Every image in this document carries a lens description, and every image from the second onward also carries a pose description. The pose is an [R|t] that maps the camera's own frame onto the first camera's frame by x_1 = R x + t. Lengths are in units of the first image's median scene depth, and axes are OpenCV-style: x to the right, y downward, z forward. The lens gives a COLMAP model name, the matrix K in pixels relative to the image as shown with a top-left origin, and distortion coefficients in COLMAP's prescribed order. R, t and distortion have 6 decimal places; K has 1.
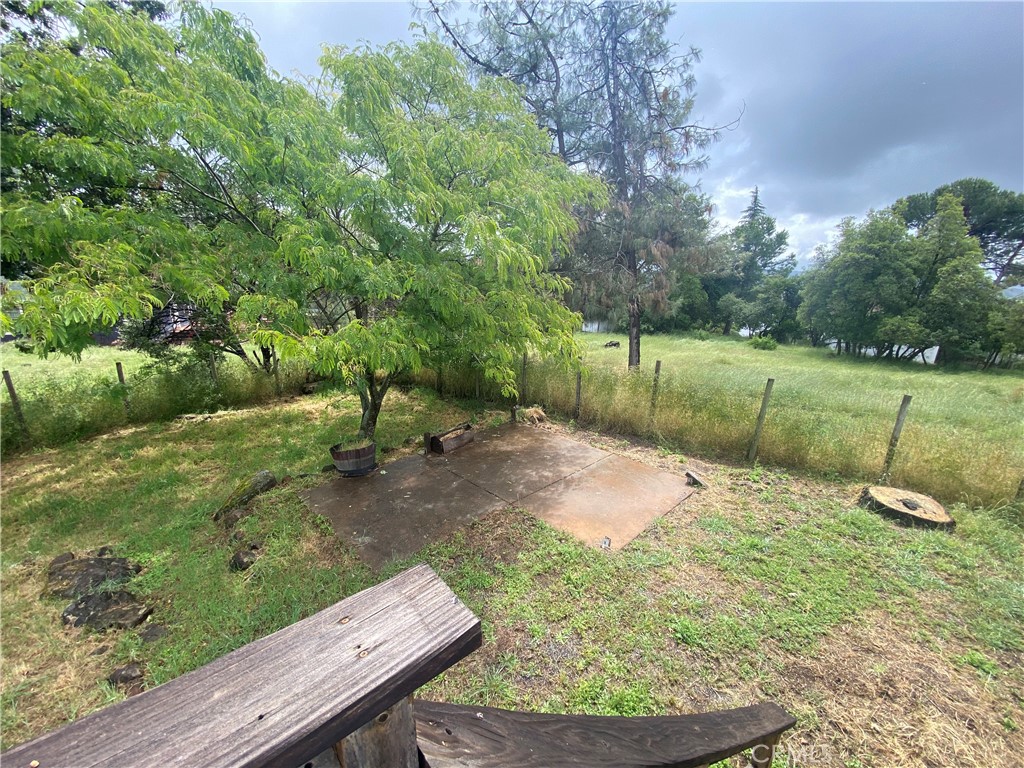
lens RADIAL K [[409.7, 0, 515.8], [0, 409.7, 384.2], [0, 0, 1]] dist [0.013585, -0.019070]
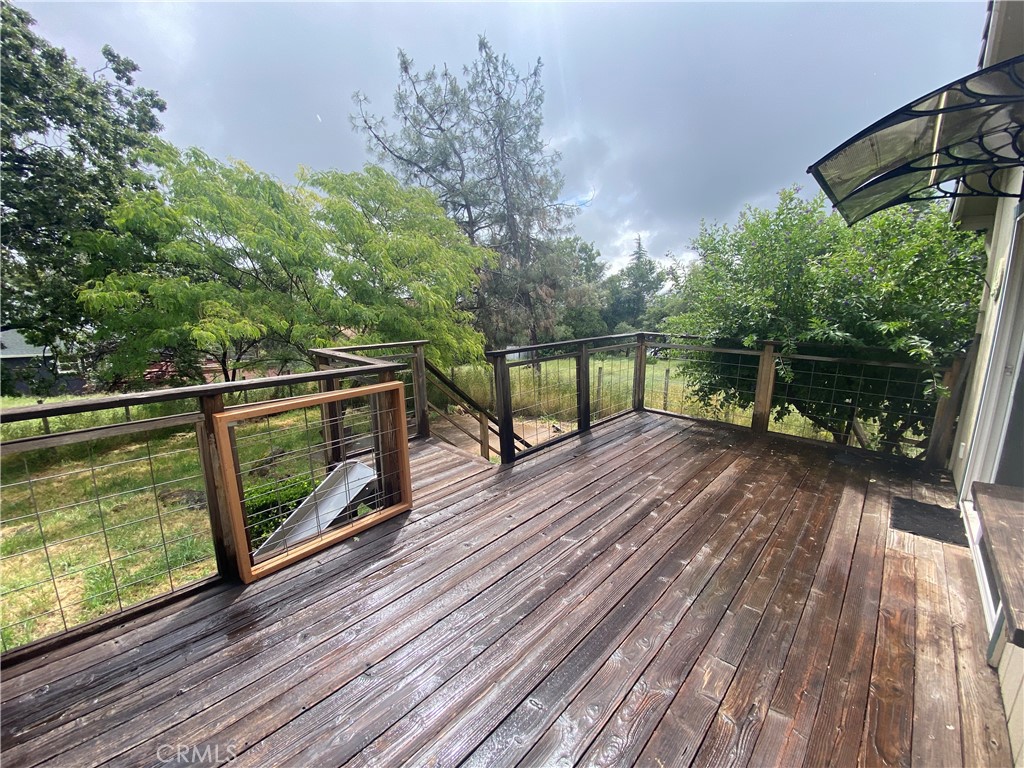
lens RADIAL K [[413.1, 0, 510.2], [0, 413.1, 381.1], [0, 0, 1]] dist [0.020233, -0.020785]
pose [[0.986708, -0.066959, 0.148068, 0.012728], [0.081651, 0.992077, -0.095479, 0.151442], [-0.140502, 0.106300, 0.984357, -0.502494]]
